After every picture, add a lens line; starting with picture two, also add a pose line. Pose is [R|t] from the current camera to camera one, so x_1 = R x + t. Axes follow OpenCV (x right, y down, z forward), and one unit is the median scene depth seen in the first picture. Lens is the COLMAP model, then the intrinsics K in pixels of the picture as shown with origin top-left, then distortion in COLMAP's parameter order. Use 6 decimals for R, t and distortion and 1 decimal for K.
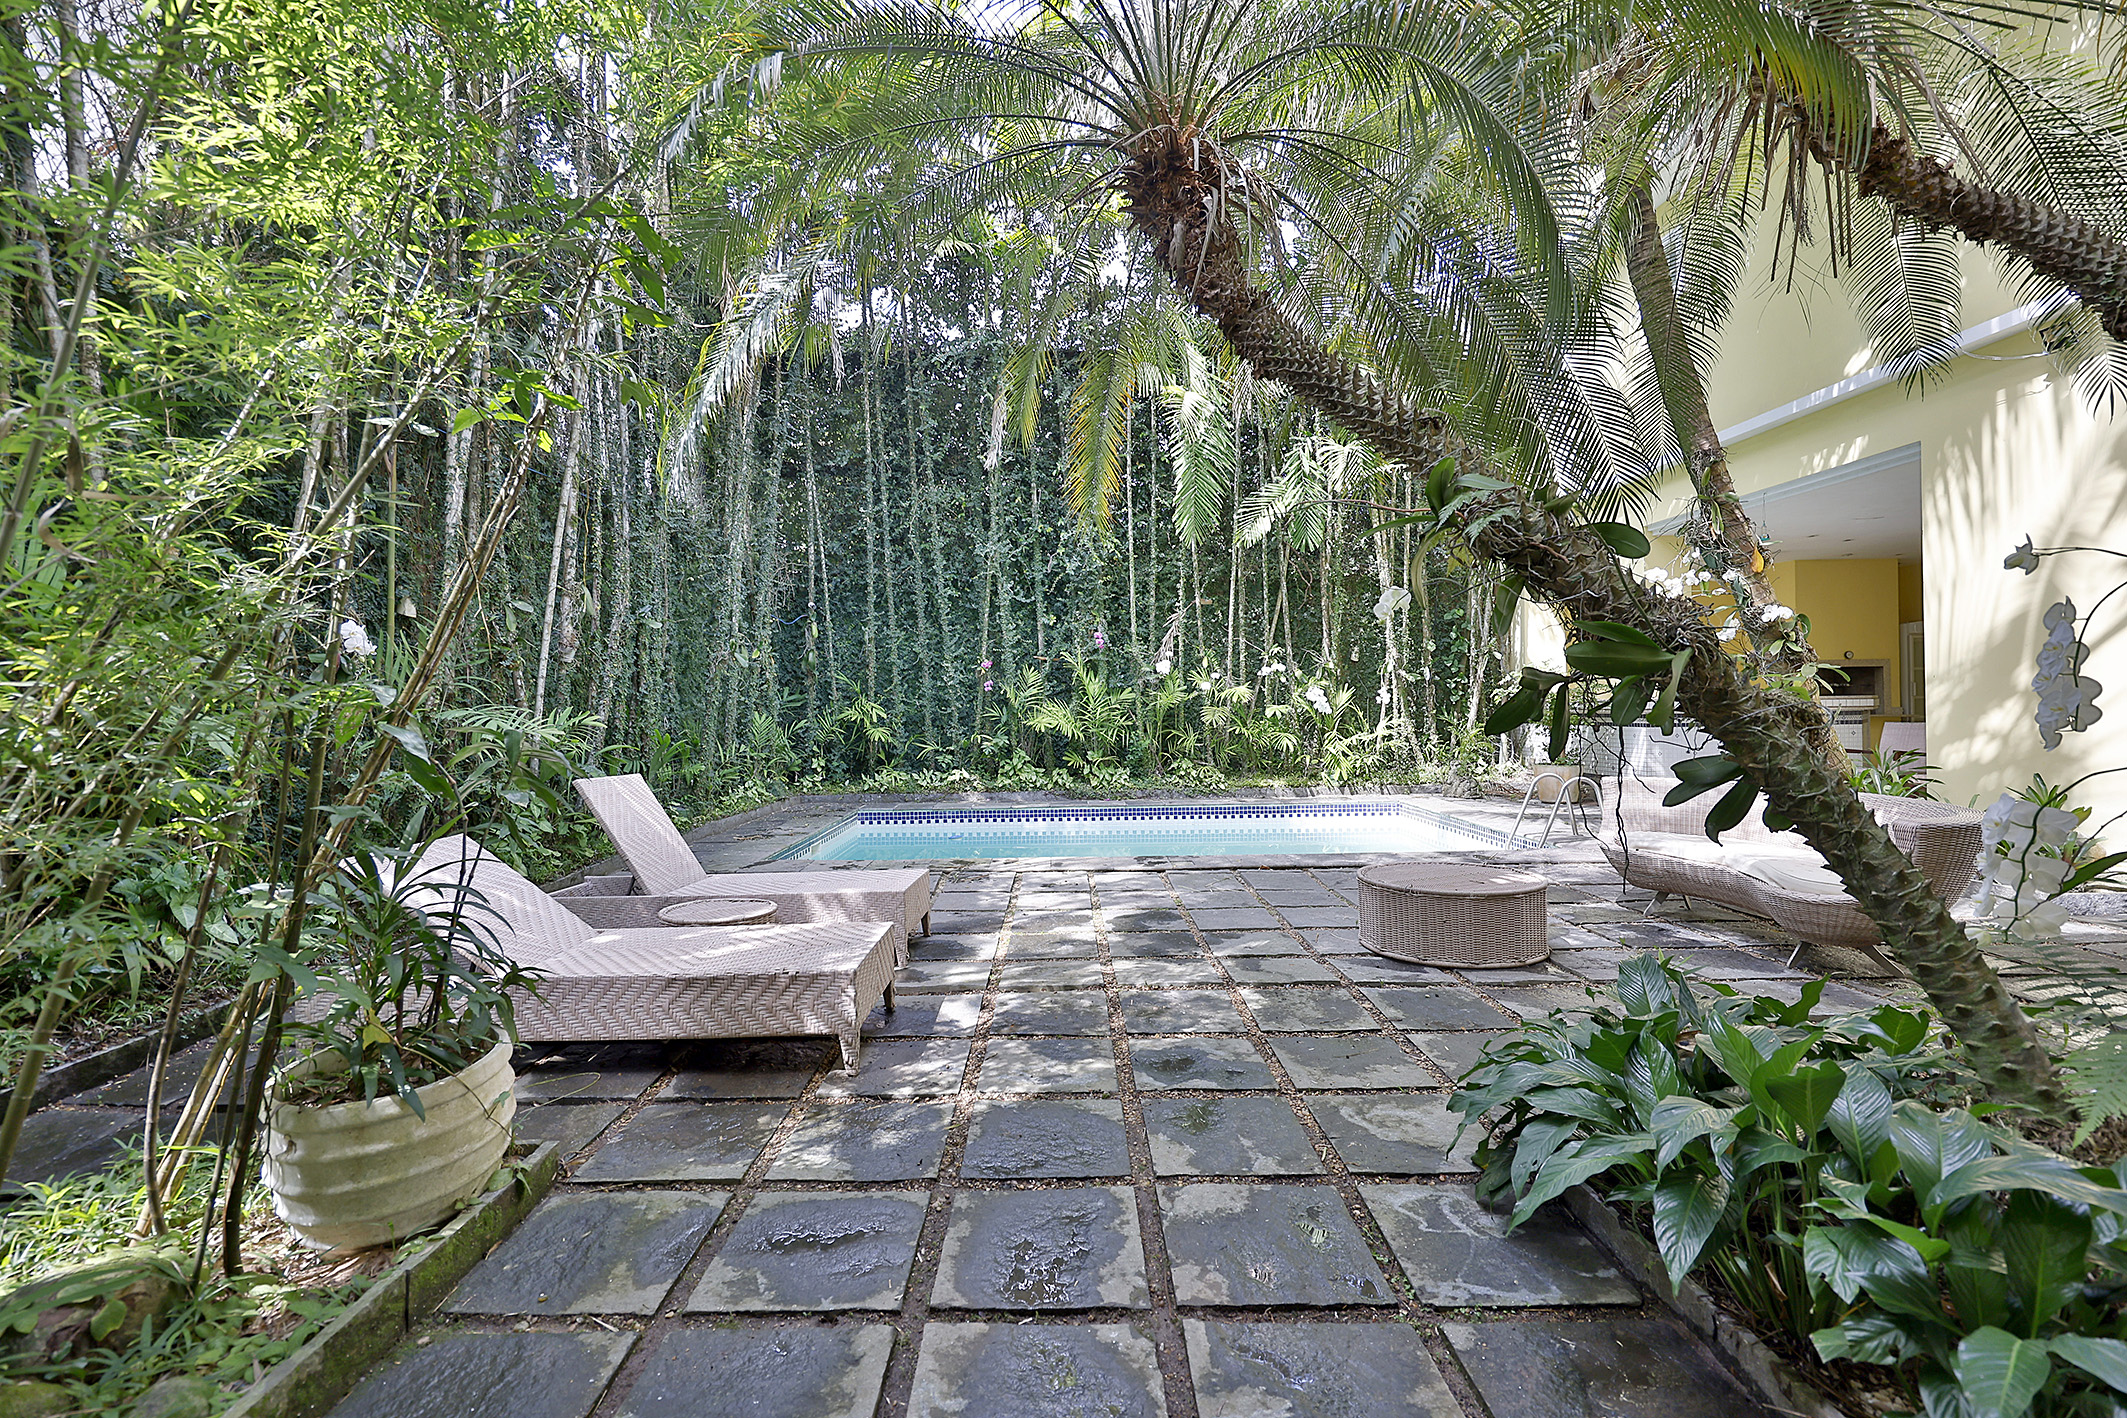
lens RADIAL K [[902.9, 0, 1064.5], [0, 902.9, 708.6], [0, 0, 1]] dist [-0.003448, 0.000114]
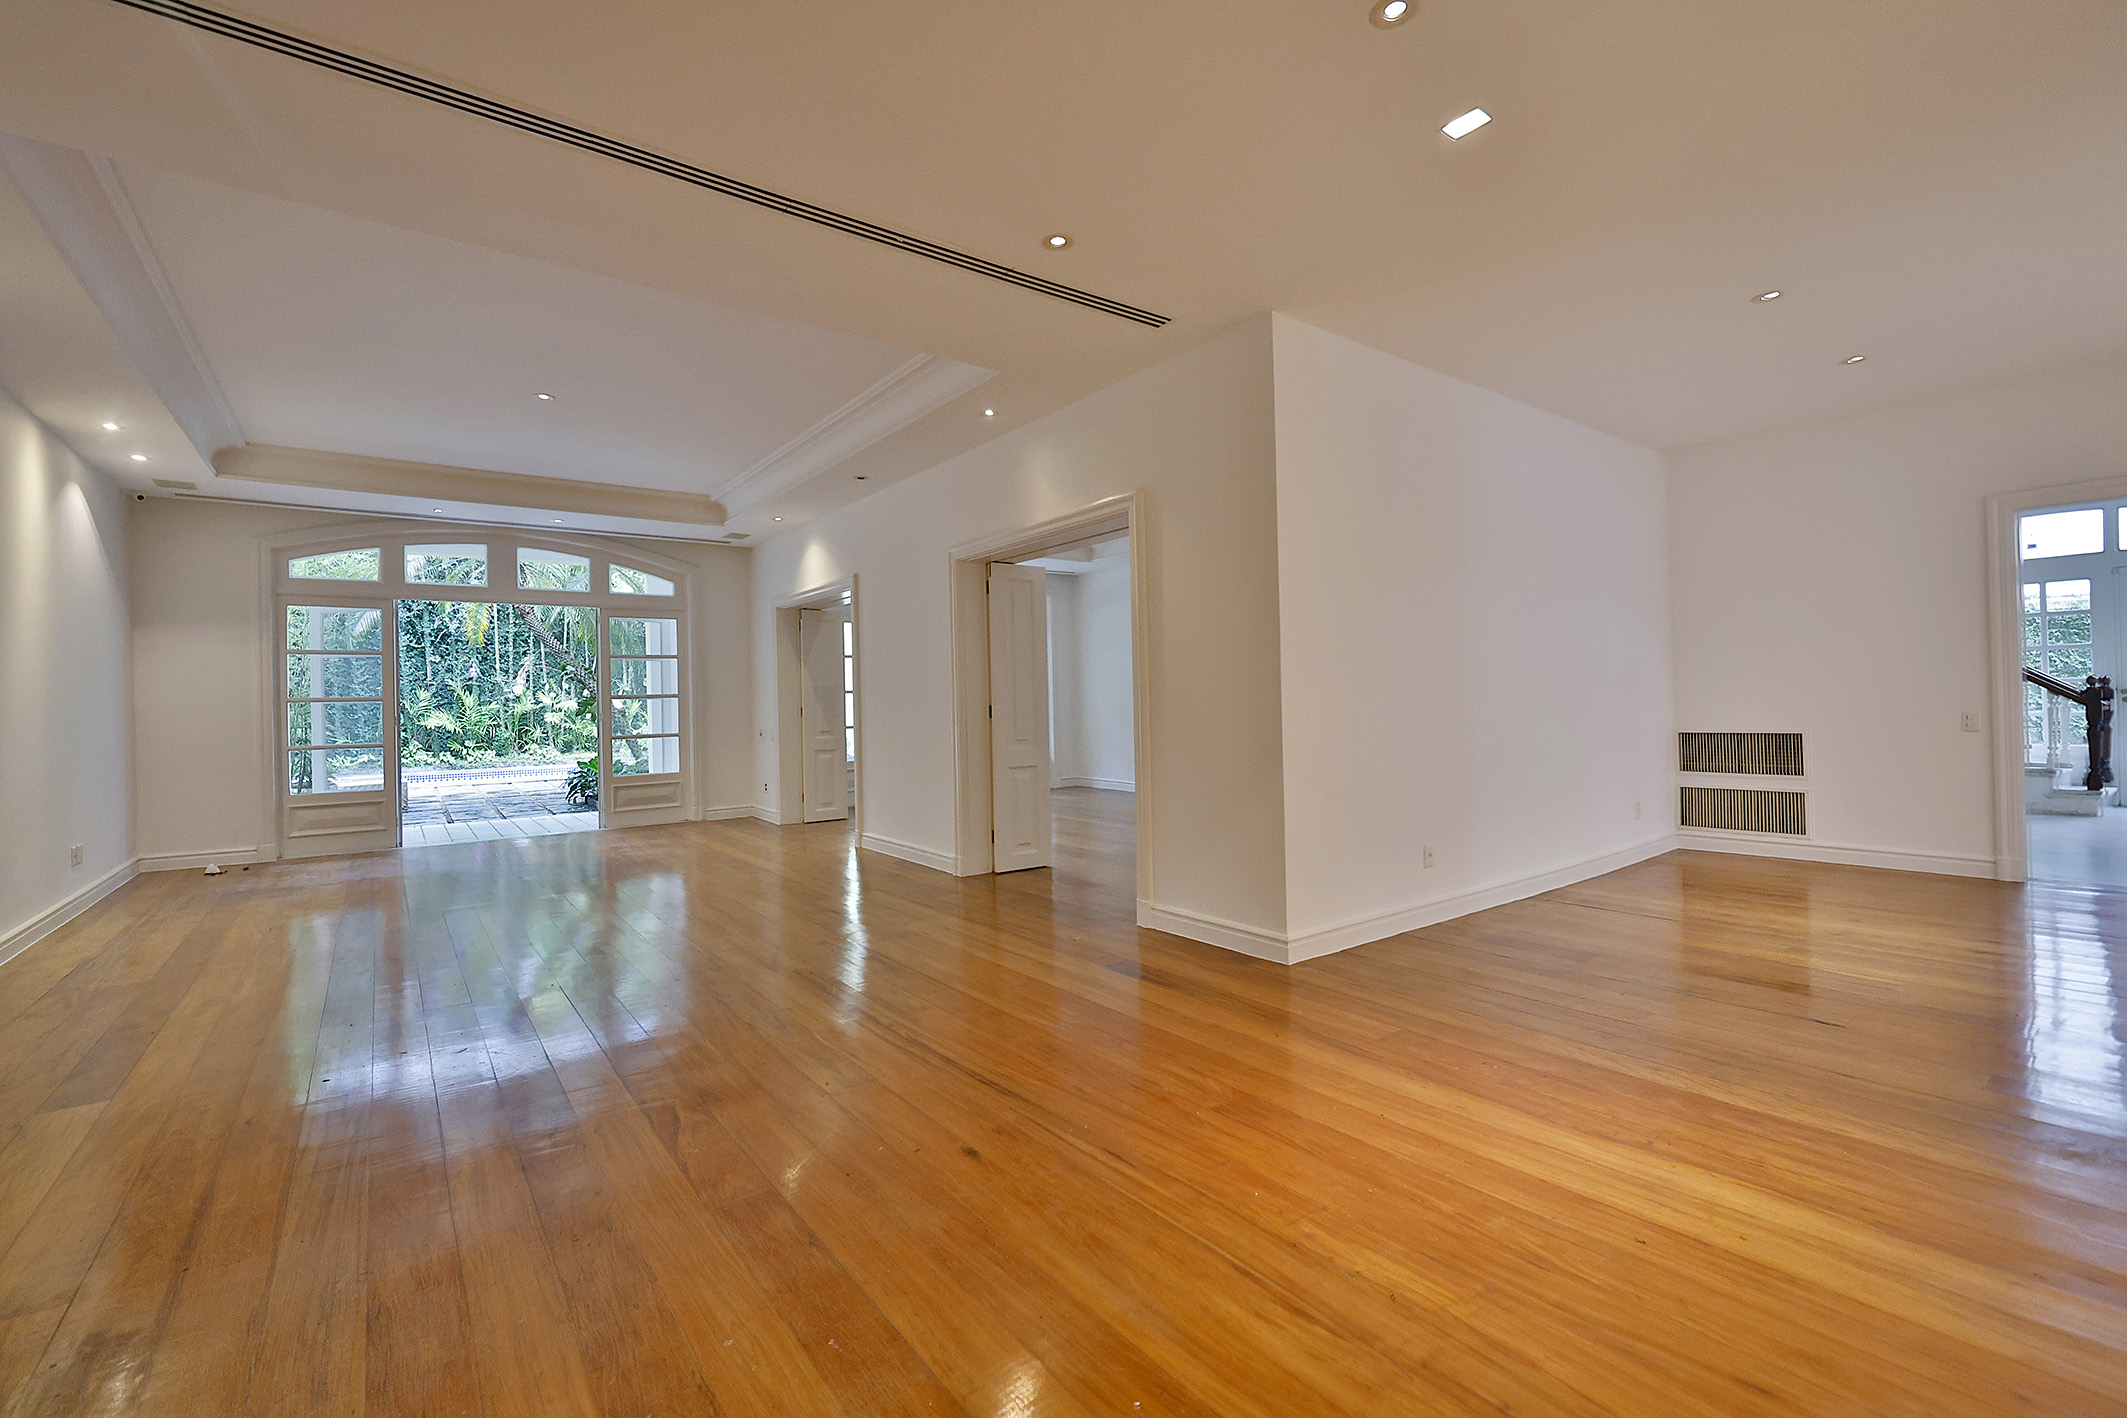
lens RADIAL K [[902.9, 0, 1058.7], [0, 902.9, 709.8], [0, 0, 1]] dist [-0.003448, 0.000114]
pose [[0.804926, -0.003921, 0.593363, -0.076734], [0.004214, 0.999991, 0.000891, -0.004876], [-0.593361, 0.001783, 0.804935, -0.940861]]
